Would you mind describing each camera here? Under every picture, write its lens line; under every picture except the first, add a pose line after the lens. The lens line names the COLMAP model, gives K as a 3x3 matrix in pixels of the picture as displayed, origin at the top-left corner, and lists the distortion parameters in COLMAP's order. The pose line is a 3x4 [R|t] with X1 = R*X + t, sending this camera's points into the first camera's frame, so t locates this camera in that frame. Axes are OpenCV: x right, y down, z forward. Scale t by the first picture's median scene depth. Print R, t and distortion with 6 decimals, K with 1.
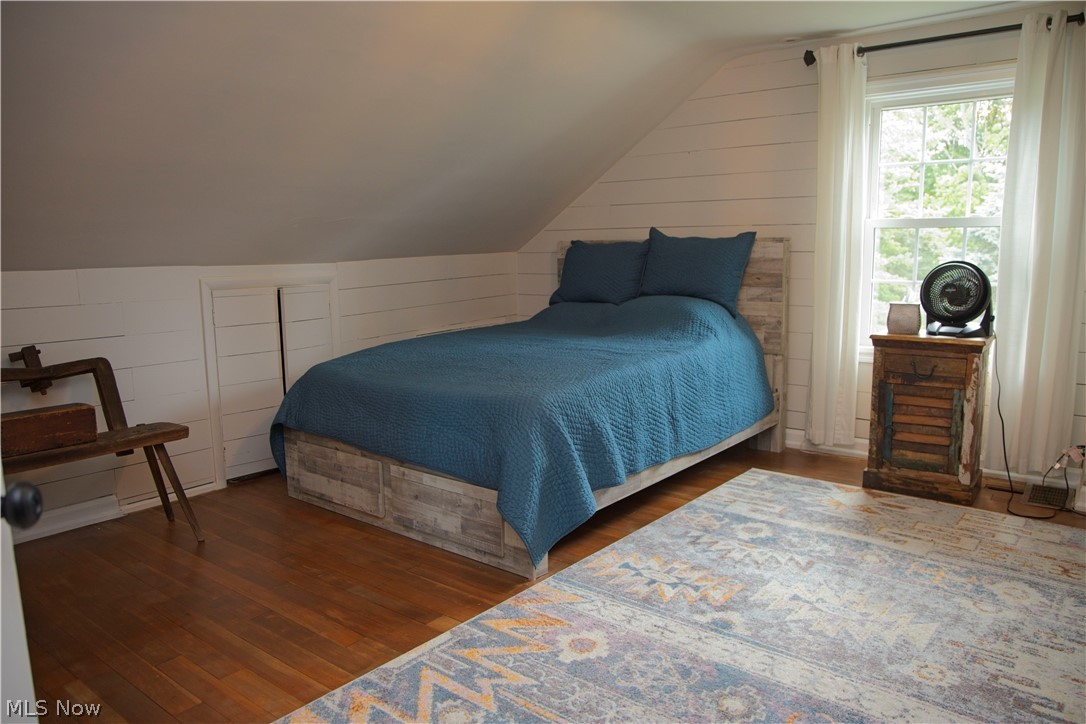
lens RADIAL K [[754.2, 0, 540.0], [0, 754.2, 358.0], [0, 0, 1]] dist [0.006720, 0.003625]
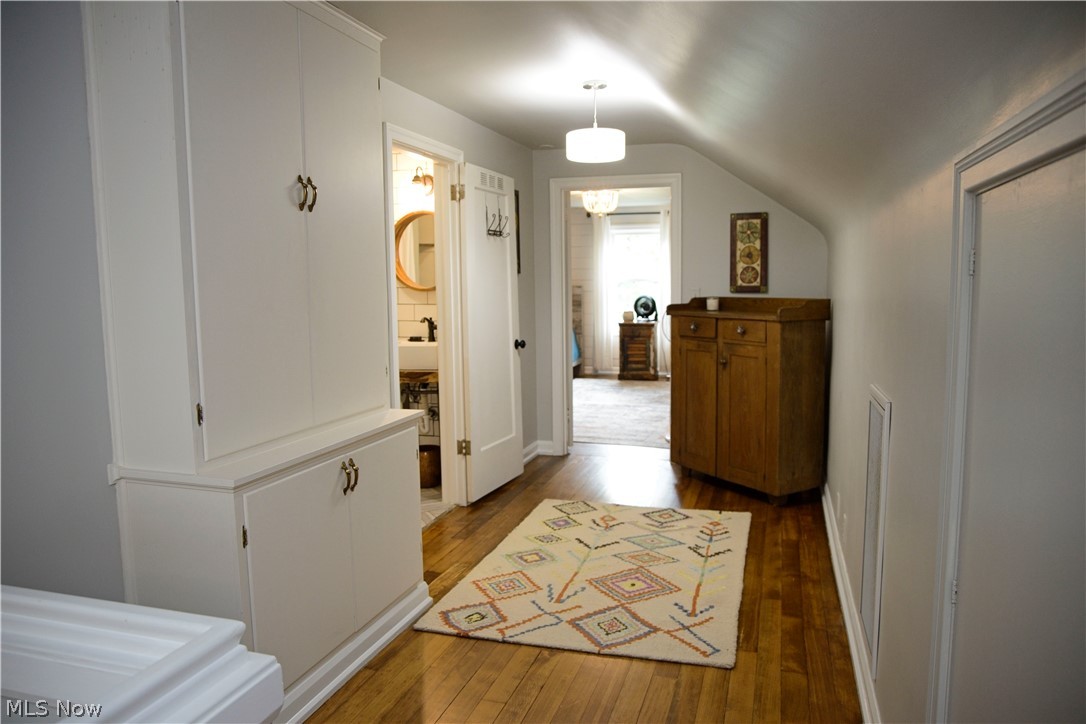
lens RADIAL K [[754.2, 0, 544.7], [0, 754.2, 363.9], [0, 0, 1]] dist [0.006720, 0.003625]
pose [[0.934713, -0.032015, 0.353959, -0.765431], [0.051013, 0.997707, -0.044472, 0.226233], [-0.351724, 0.059625, 0.934203, -1.413115]]
